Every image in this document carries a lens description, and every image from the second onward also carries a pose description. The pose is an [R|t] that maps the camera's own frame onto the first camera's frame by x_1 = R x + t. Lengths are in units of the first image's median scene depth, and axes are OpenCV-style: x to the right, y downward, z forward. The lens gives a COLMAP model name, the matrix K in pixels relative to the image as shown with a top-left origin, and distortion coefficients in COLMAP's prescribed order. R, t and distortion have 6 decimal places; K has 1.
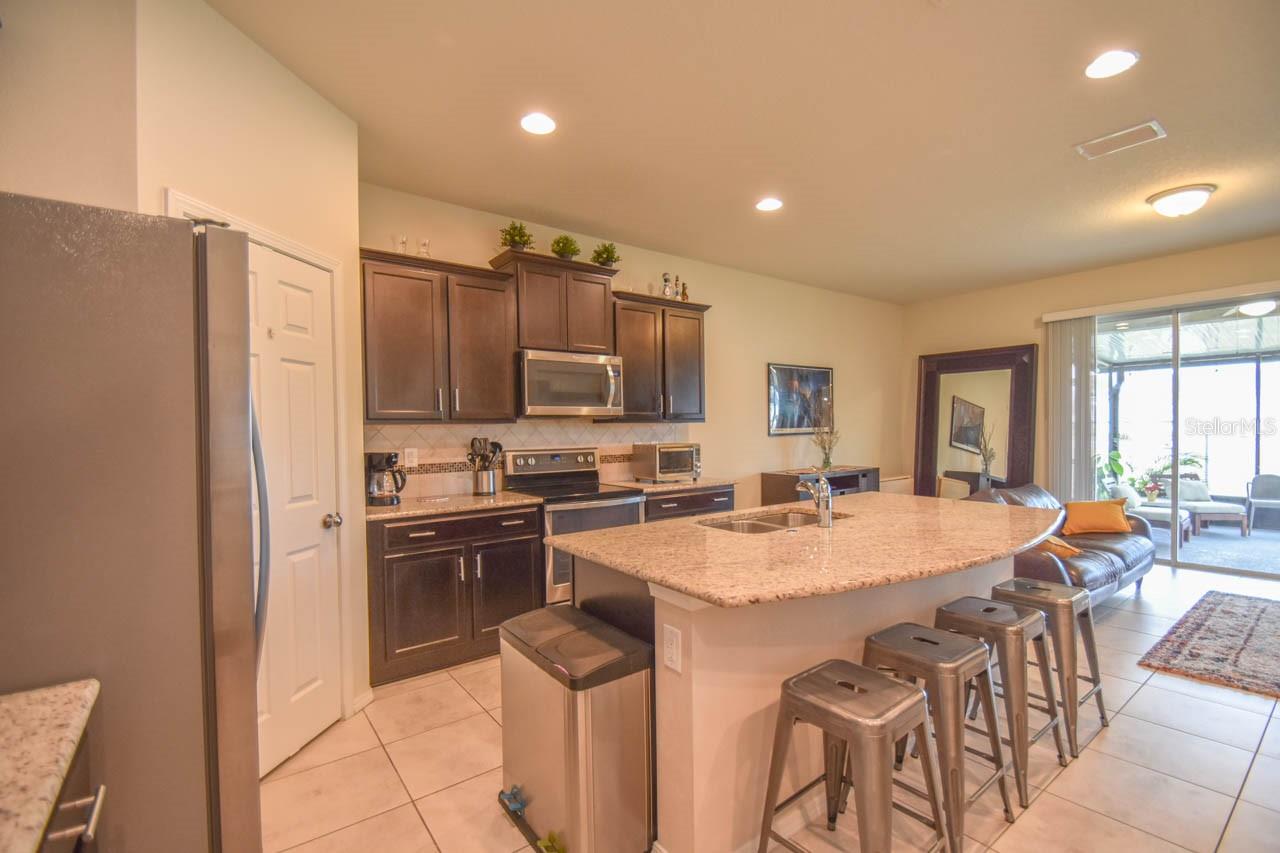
lens RADIAL K [[566.7, 0, 647.3], [0, 566.7, 441.4], [0, 0, 1]] dist [0.006858, -0.013303]
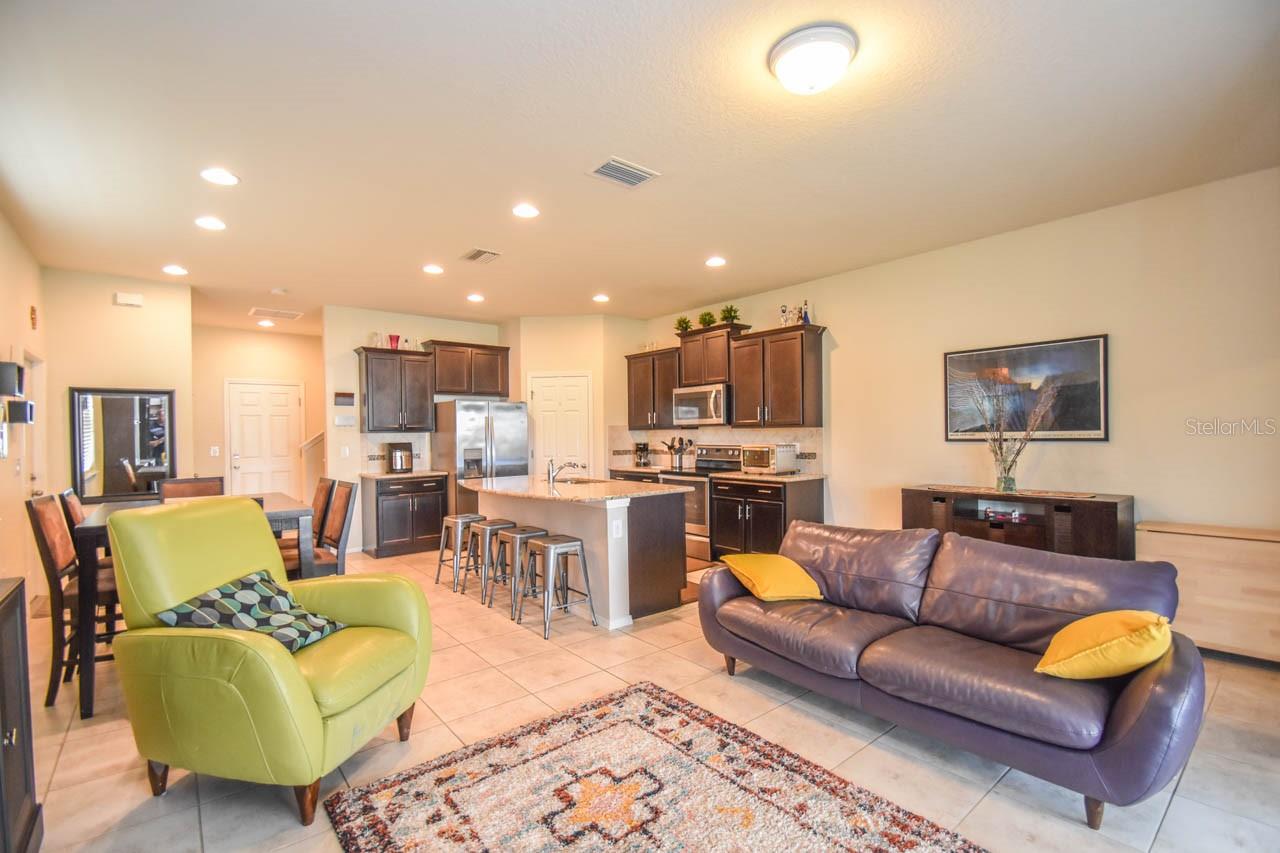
lens RADIAL K [[566.7, 0, 643.1], [0, 566.7, 439.8], [0, 0, 1]] dist [0.006858, -0.013303]
pose [[0.048303, 0.023458, -0.998557, 1.467762], [-0.011847, 0.999667, 0.022911, -0.036670], [0.998762, 0.010723, 0.048565, 0.752553]]
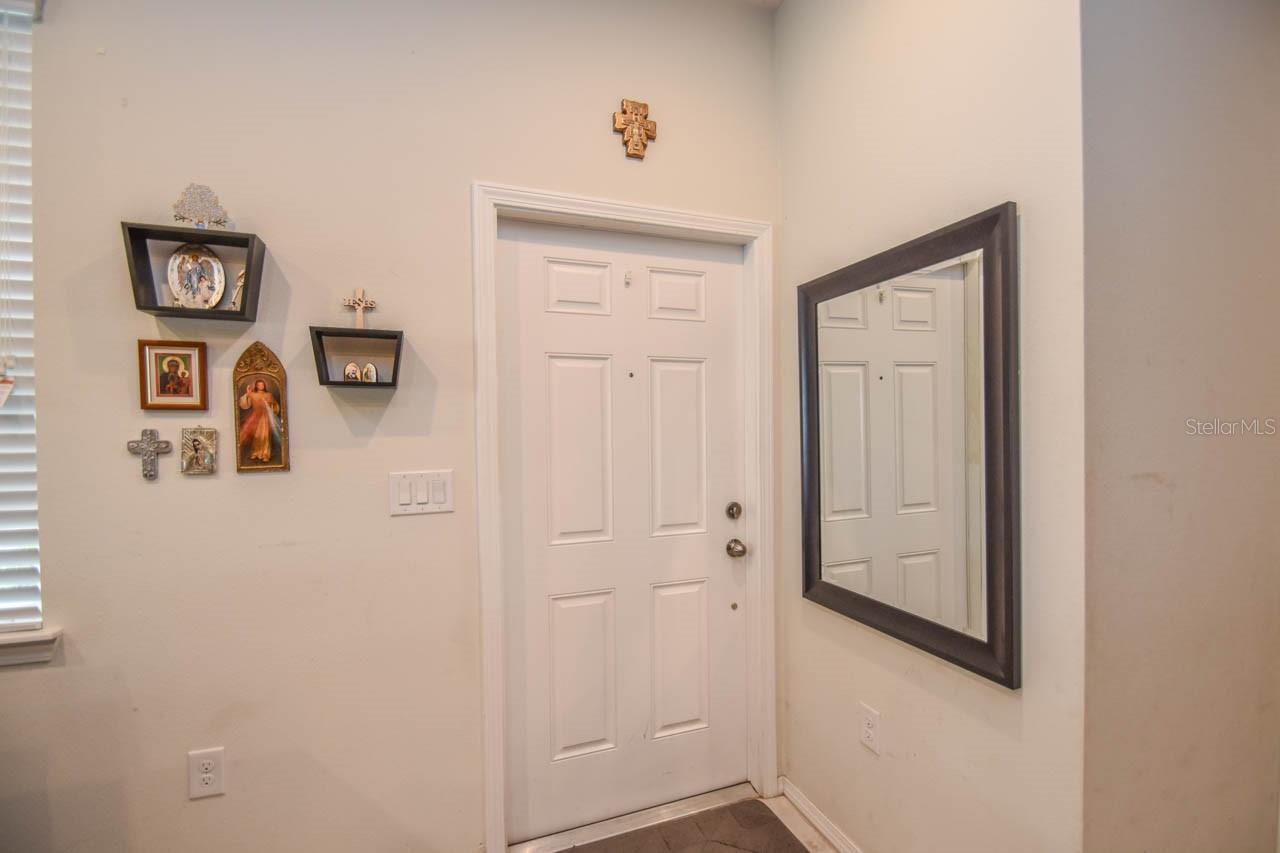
lens RADIAL K [[566.7, 0, 642.2], [0, 566.7, 439.0], [0, 0, 1]] dist [0.006858, -0.013303]
pose [[-0.961062, 0.018285, 0.275729, 0.135774], [0.029384, 0.998913, 0.036174, -0.002378], [-0.274768, 0.042867, -0.960555, 0.030981]]
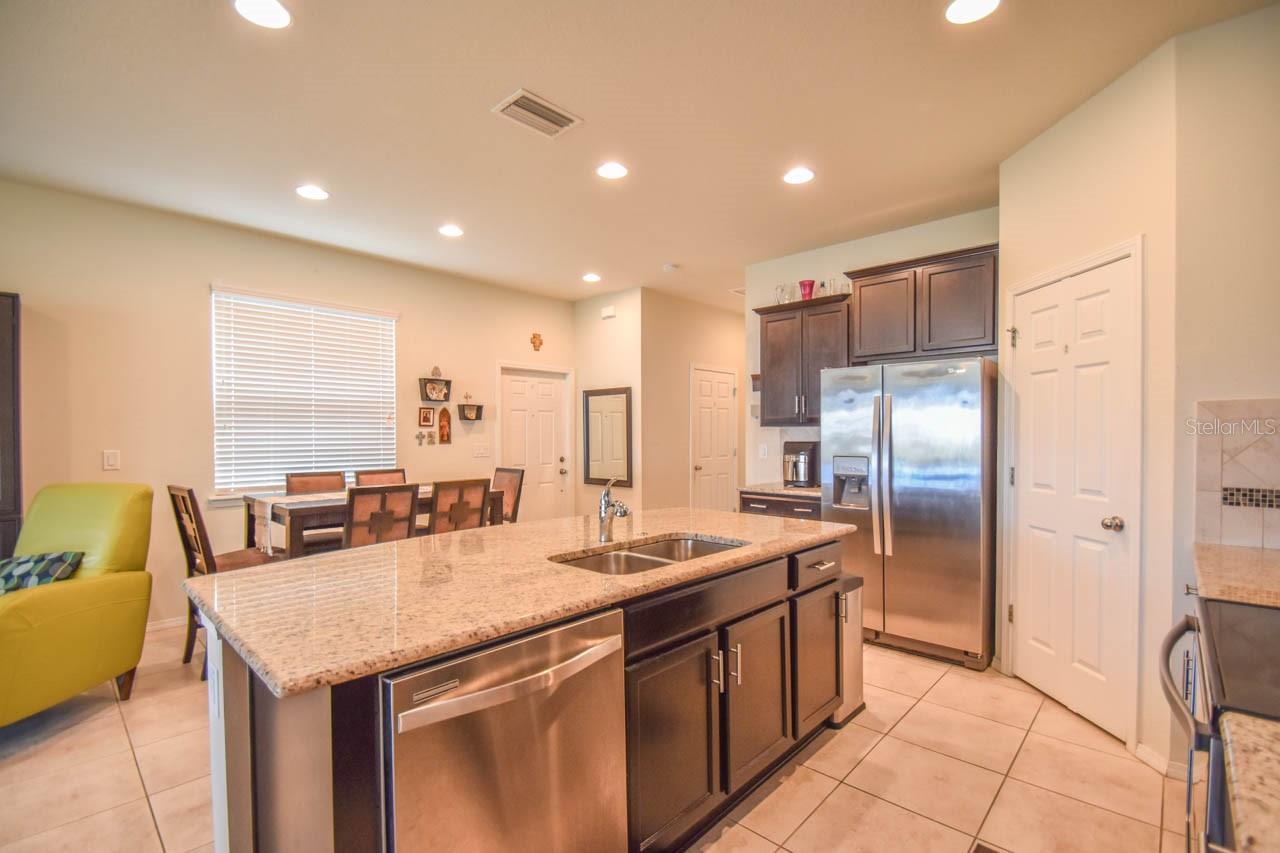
lens RADIAL K [[566.7, 0, 643.3], [0, 566.7, 440.2], [0, 0, 1]] dist [0.006858, -0.013303]
pose [[-0.984594, 0.016879, -0.174042, 0.254870], [0.010433, 0.999228, 0.037888, -0.029099], [0.174547, 0.035488, -0.984009, 1.163688]]
